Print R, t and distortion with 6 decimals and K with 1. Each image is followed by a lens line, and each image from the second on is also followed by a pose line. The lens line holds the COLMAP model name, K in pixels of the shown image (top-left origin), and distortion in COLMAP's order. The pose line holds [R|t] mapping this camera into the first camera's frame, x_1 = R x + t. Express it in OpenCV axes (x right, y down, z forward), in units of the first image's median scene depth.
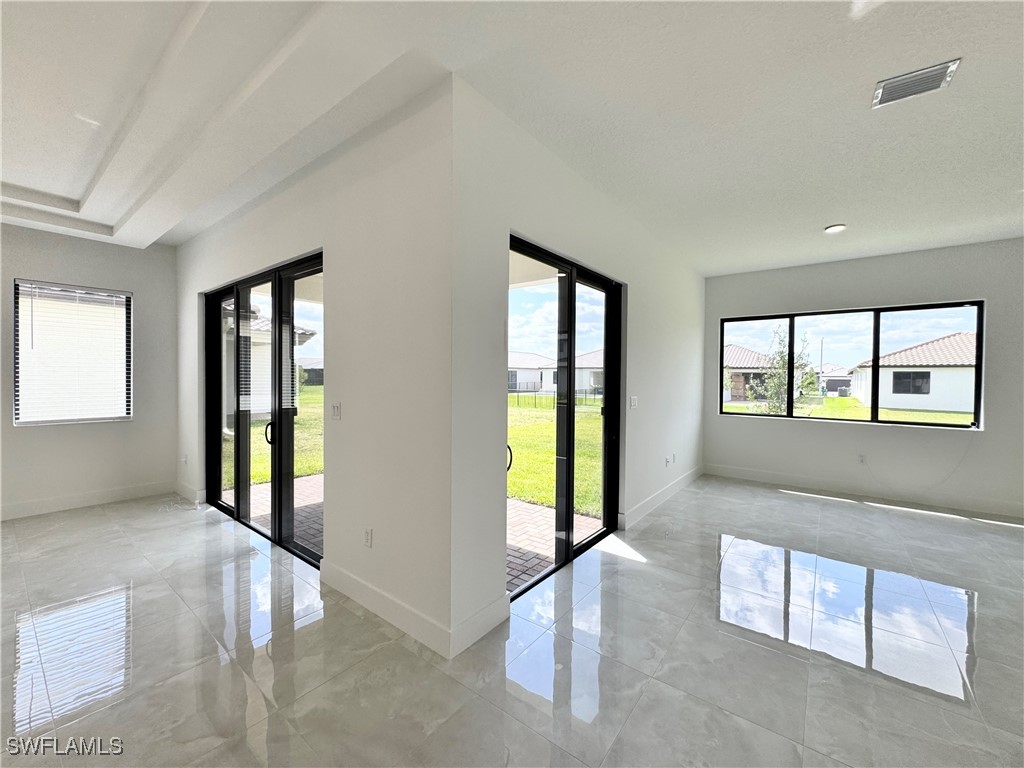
lens RADIAL K [[417.2, 0, 506.2], [0, 417.2, 381.0], [0, 0, 1]] dist [0.000248, 0.000085]
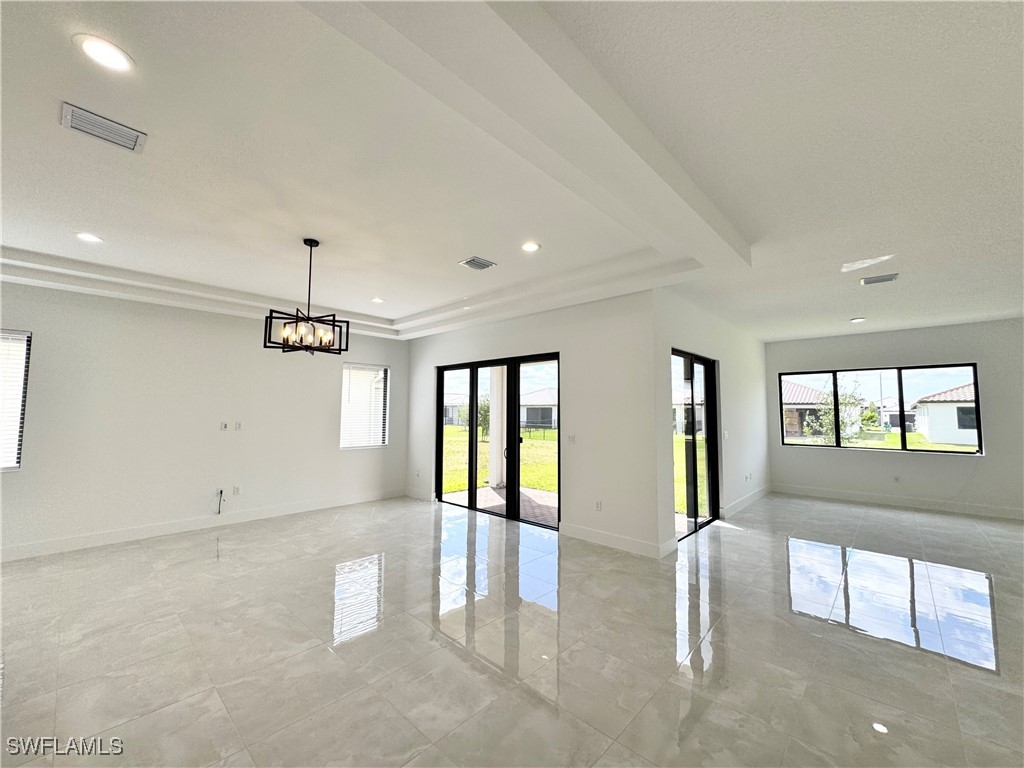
lens RADIAL K [[409.7, 0, 512.6], [0, 409.7, 382.8], [0, 0, 1]] dist [-0.002091, -0.000141]
pose [[0.995949, -0.011682, -0.089162, -0.249303], [0.004162, 0.996452, -0.084066, -0.013495], [0.089828, 0.083354, 0.992463, -0.428703]]
